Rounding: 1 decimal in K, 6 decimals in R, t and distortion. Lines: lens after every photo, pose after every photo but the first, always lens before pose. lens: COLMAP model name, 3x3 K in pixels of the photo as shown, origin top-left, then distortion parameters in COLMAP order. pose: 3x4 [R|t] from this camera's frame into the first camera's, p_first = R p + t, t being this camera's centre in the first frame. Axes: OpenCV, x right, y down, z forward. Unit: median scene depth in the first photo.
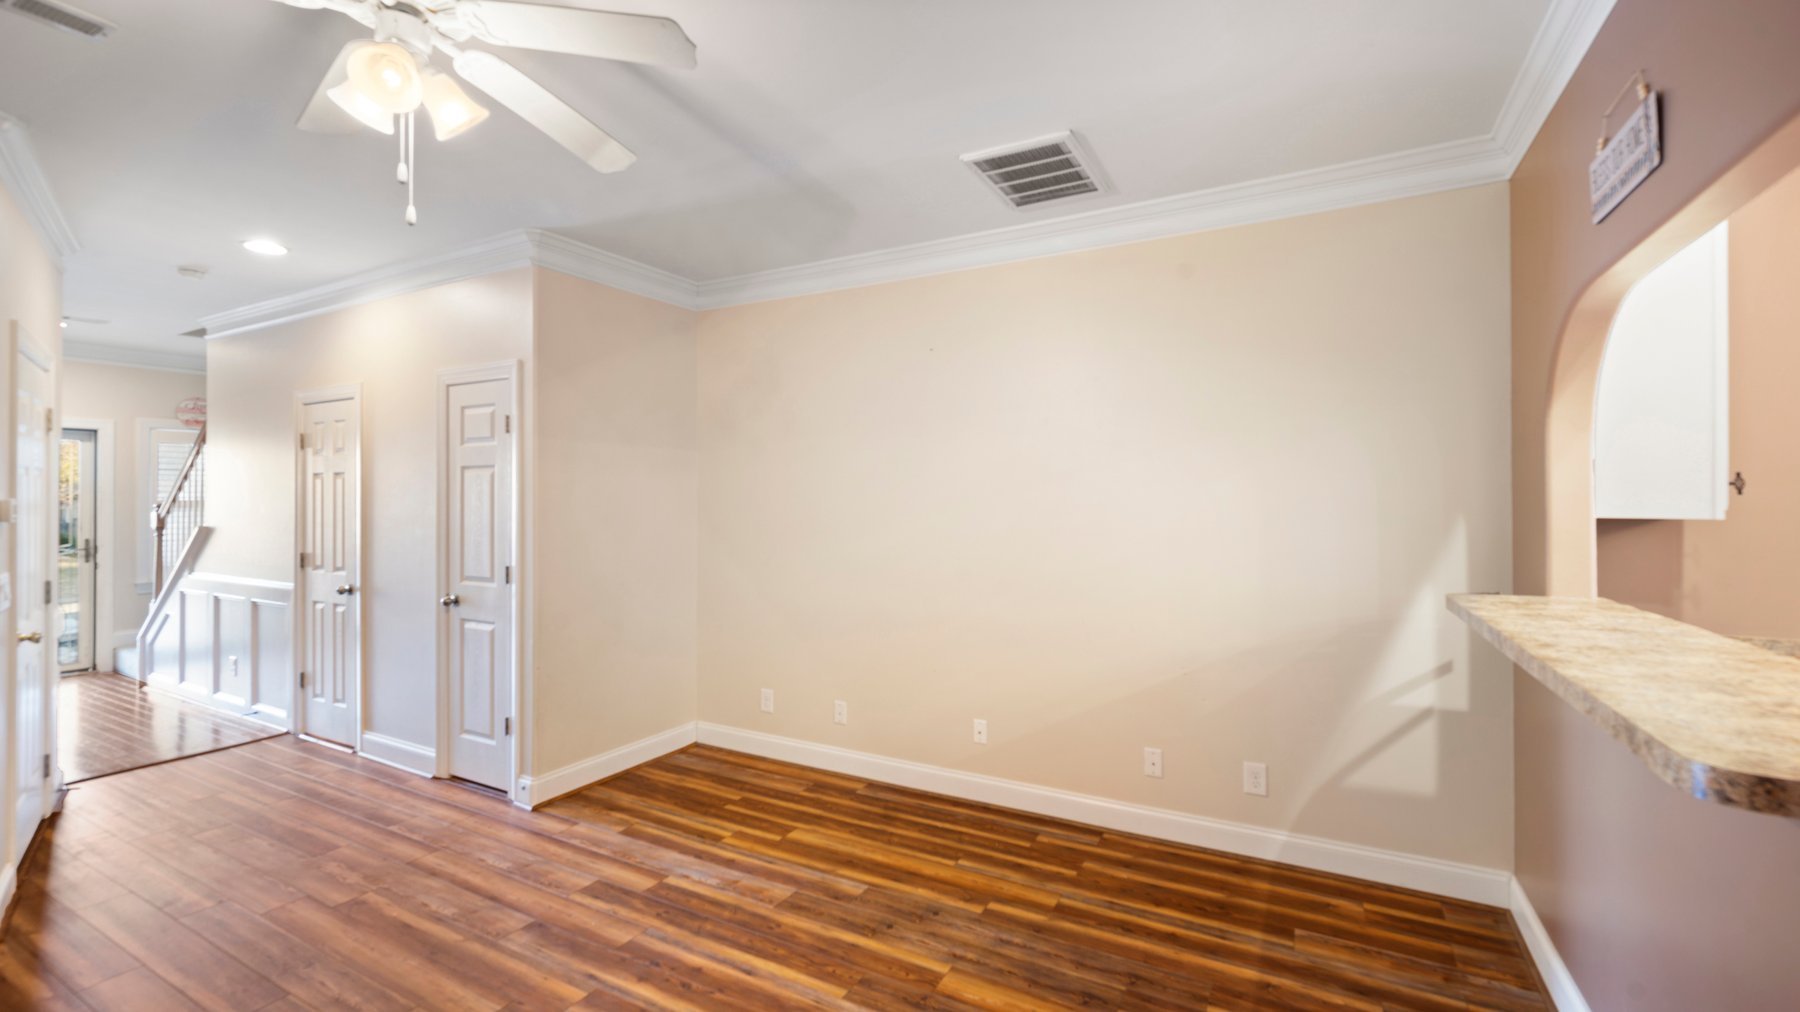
lens RADIAL K [[754.3, 0, 911.5], [0, 754.3, 485.9], [0, 0, 1]] dist [0.000072, 0.000166]
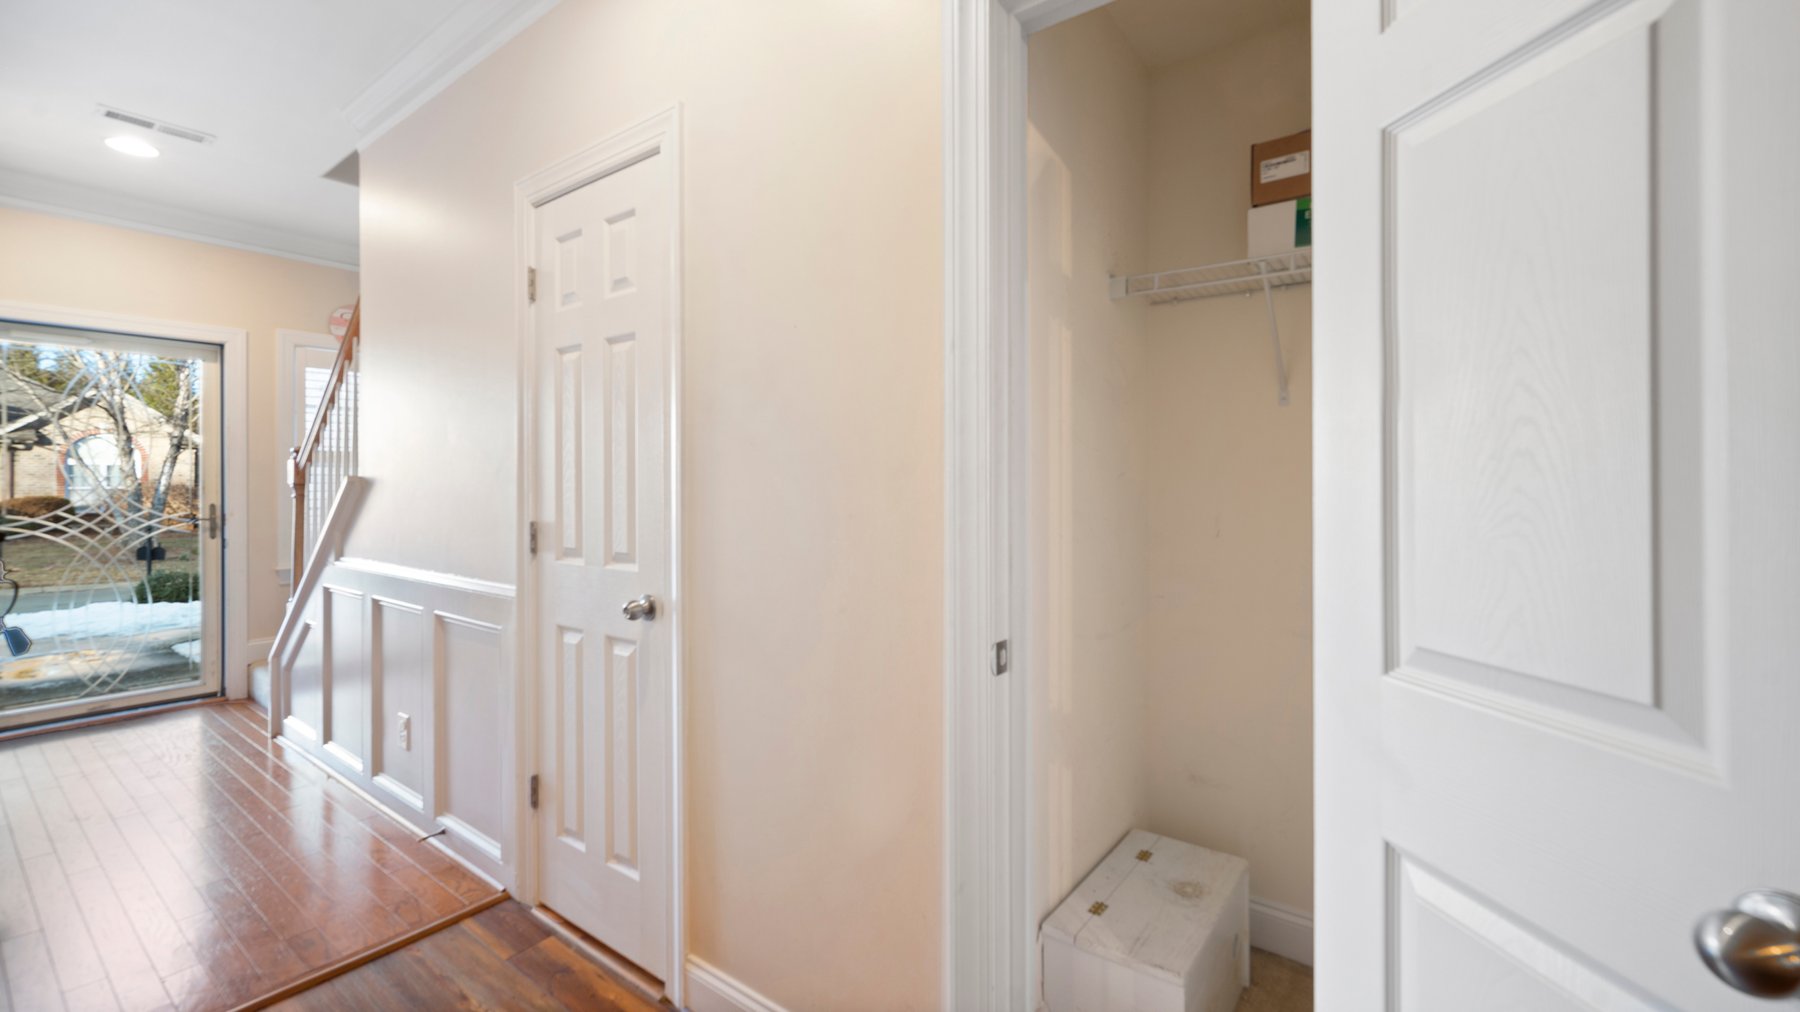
lens RADIAL K [[739.2, 0, 900.2], [0, 739.2, 476.8], [0, 0, 1]] dist [-0.000160, 0.000319]
pose [[0.990077, -0.001498, -0.140521, -0.659788], [0.002271, 0.999983, 0.005338, 0.075133], [0.140510, -0.005604, 0.990063, 0.735375]]
